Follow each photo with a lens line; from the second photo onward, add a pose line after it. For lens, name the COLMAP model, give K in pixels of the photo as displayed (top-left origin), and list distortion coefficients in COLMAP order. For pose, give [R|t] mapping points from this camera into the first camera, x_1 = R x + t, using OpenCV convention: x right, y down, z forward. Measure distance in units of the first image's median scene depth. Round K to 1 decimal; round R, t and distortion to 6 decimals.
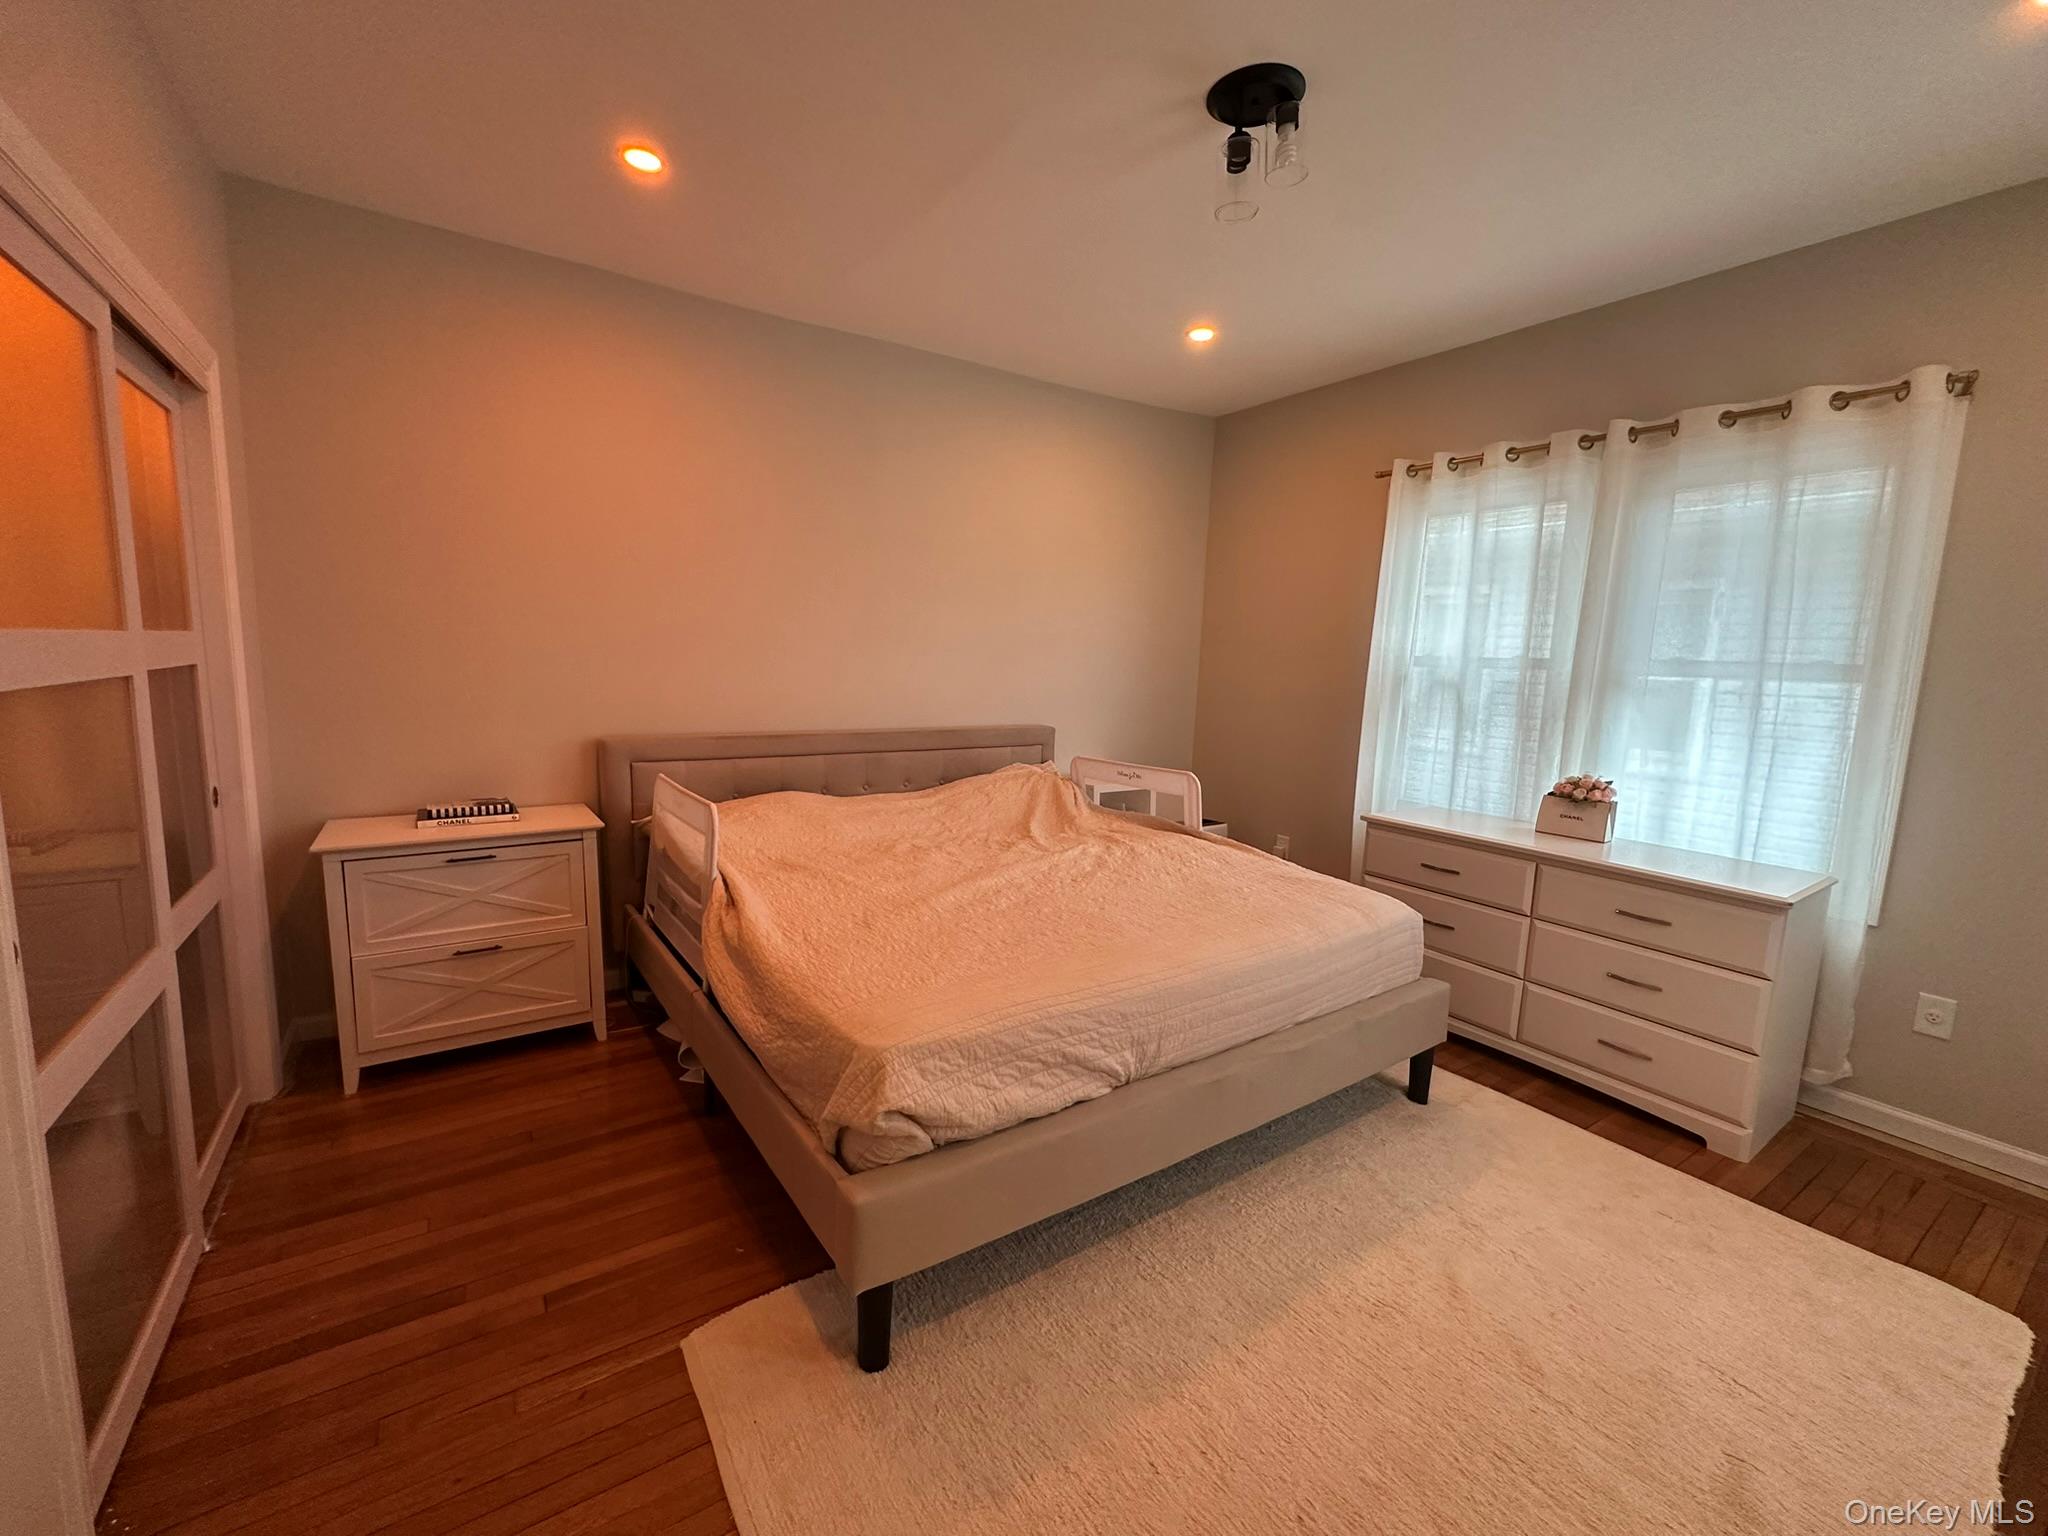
lens RADIAL K [[841.9, 0, 1017.0], [0, 841.9, 768.9], [0, 0, 1]] dist [-0.002147, 0.000056]
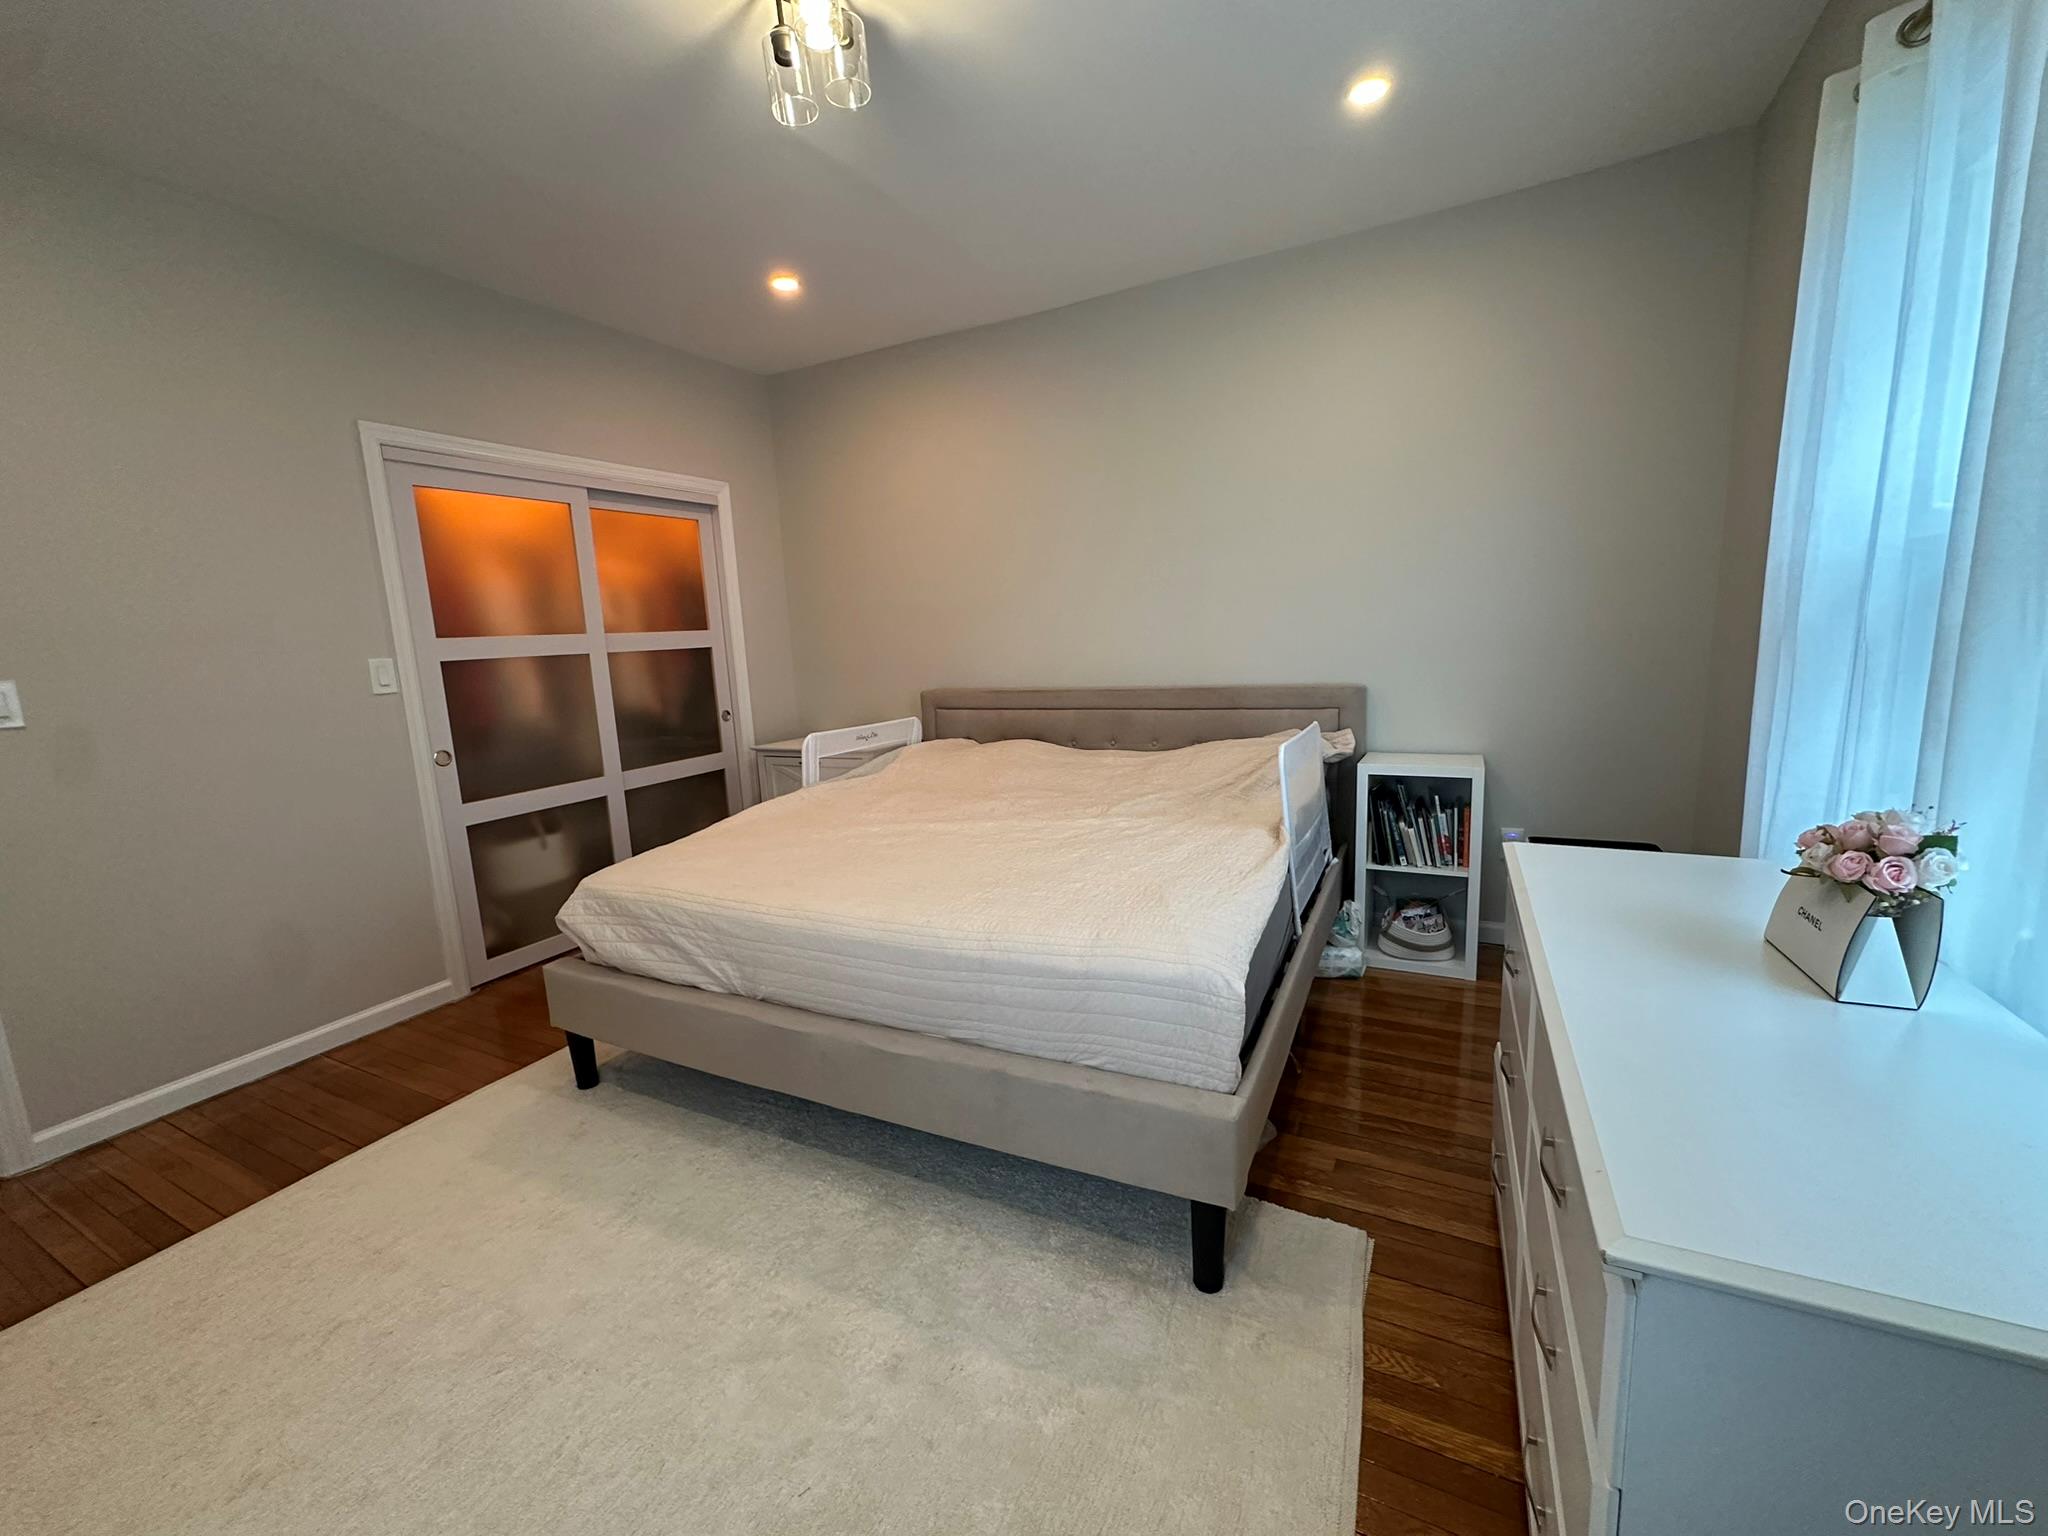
lens RADIAL K [[819.8, 0, 1024.0], [0, 819.8, 768.0], [0, 0, 1]] dist [-0.001140, -0.000156]
pose [[0.492573, 0.092464, -0.865345, 0.942768], [-0.058308, 0.995612, 0.073194, -0.022002], [0.868315, 0.014403, 0.495803, 0.597593]]
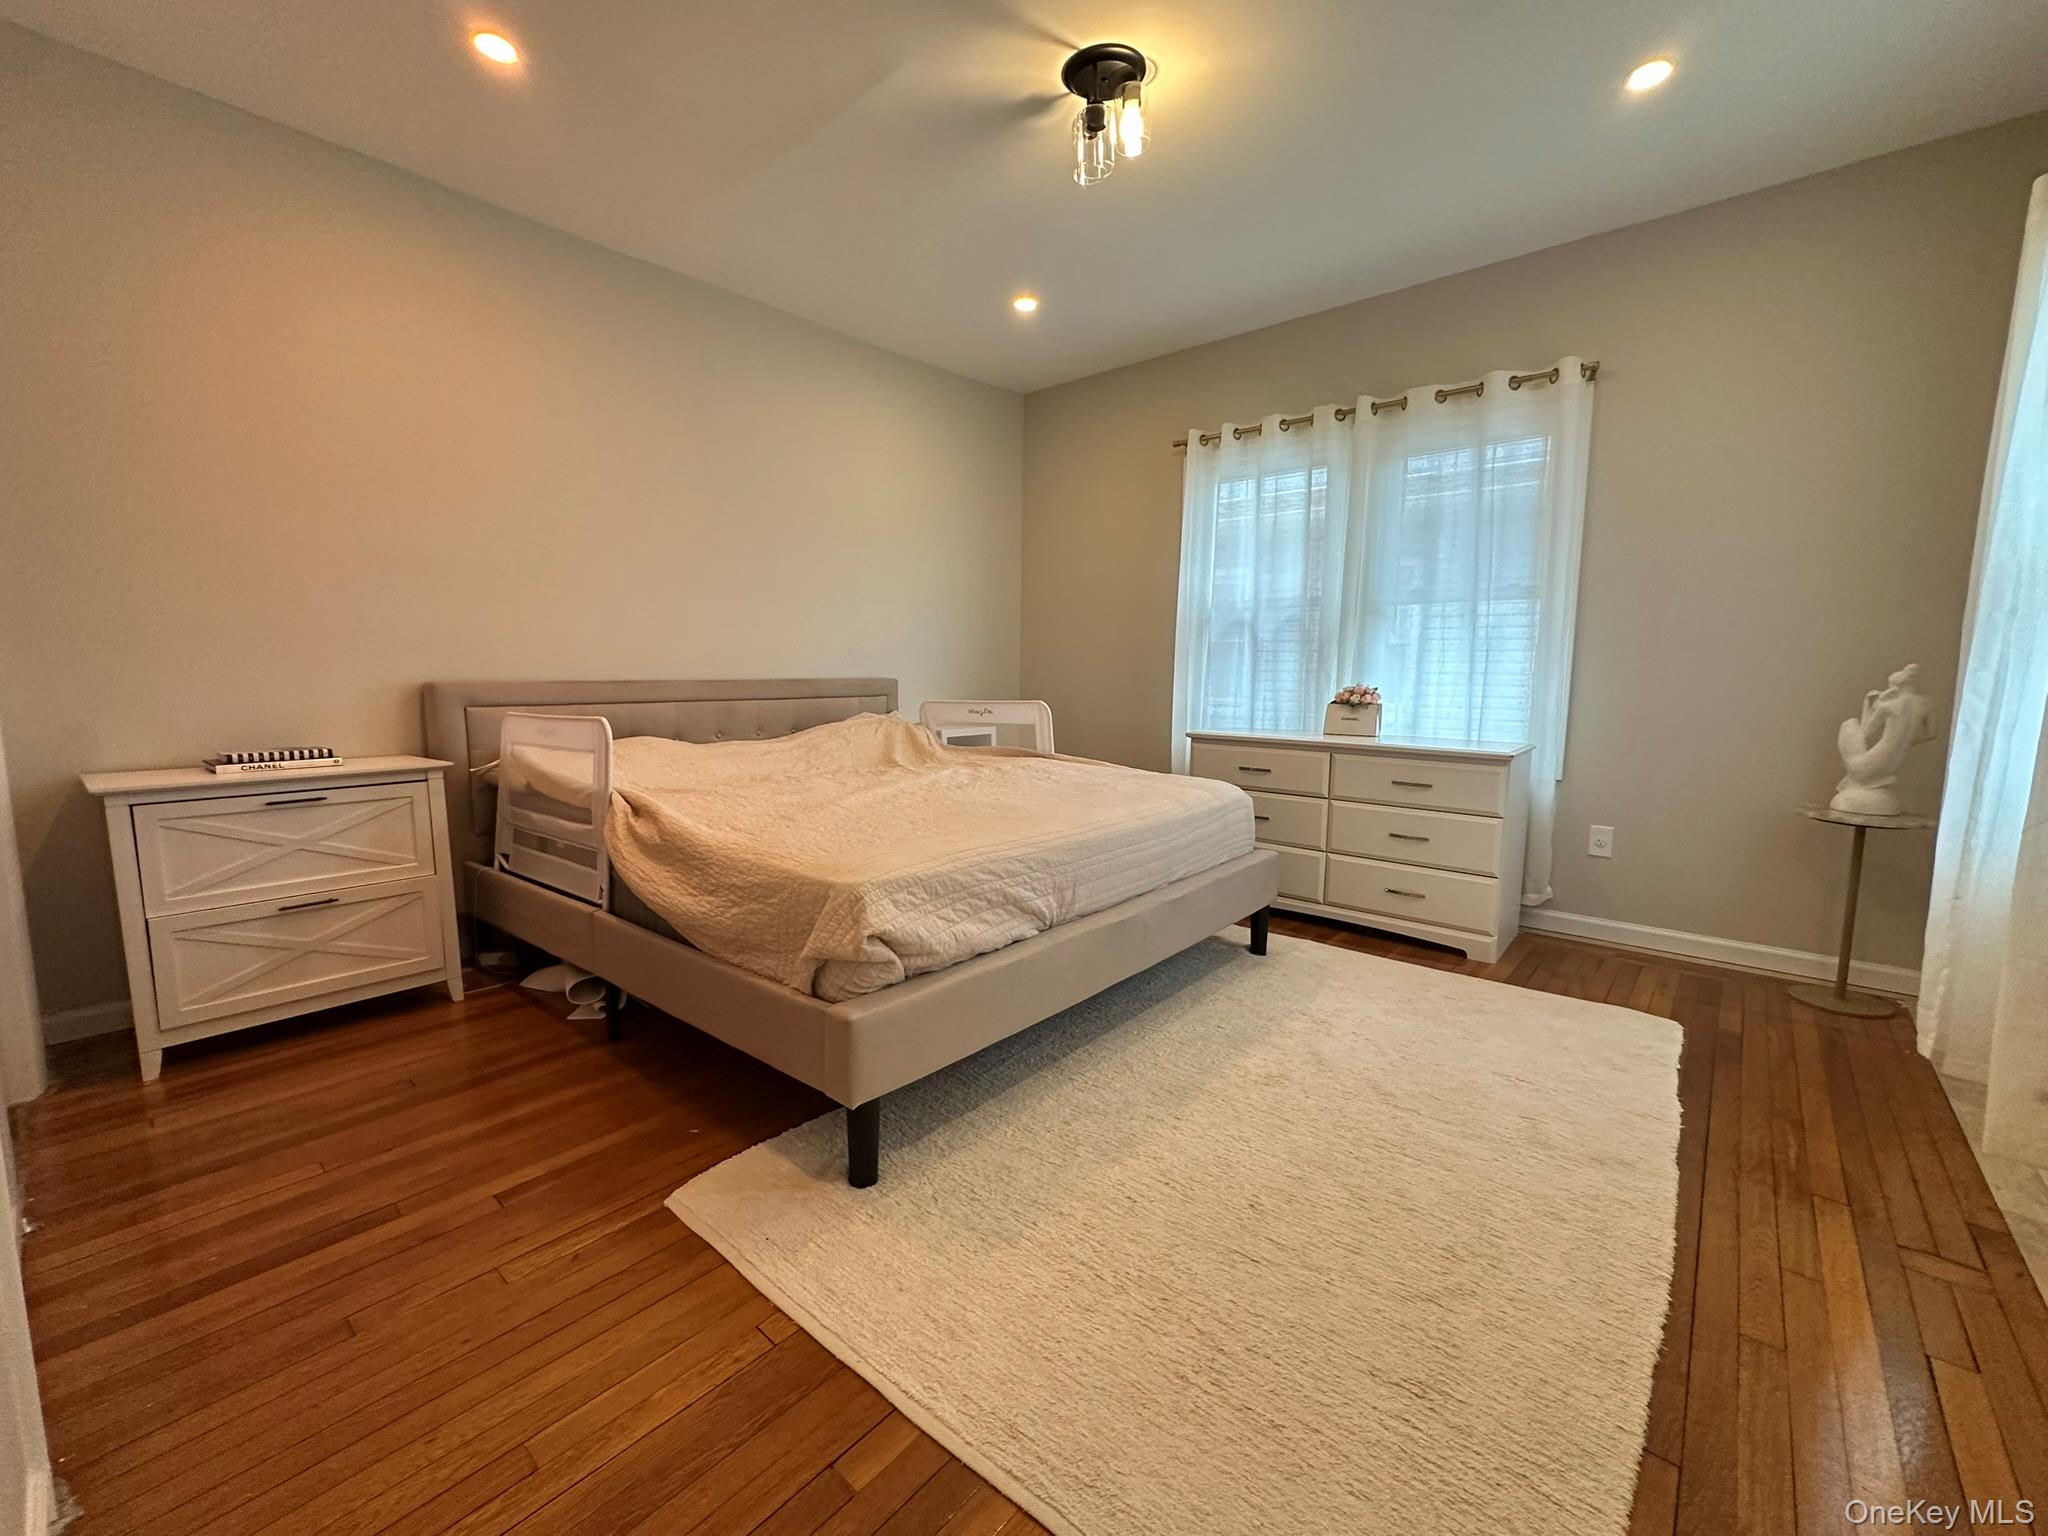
lens RADIAL K [[841.9, 0, 1017.0], [0, 841.9, 768.9], [0, 0, 1]] dist [-0.002147, 0.000056]
pose [[0.964388, -0.054946, 0.258722, -0.145930], [0.058518, 0.998268, -0.006119, 0.126976], [-0.257937, 0.021041, 0.965932, -0.059949]]
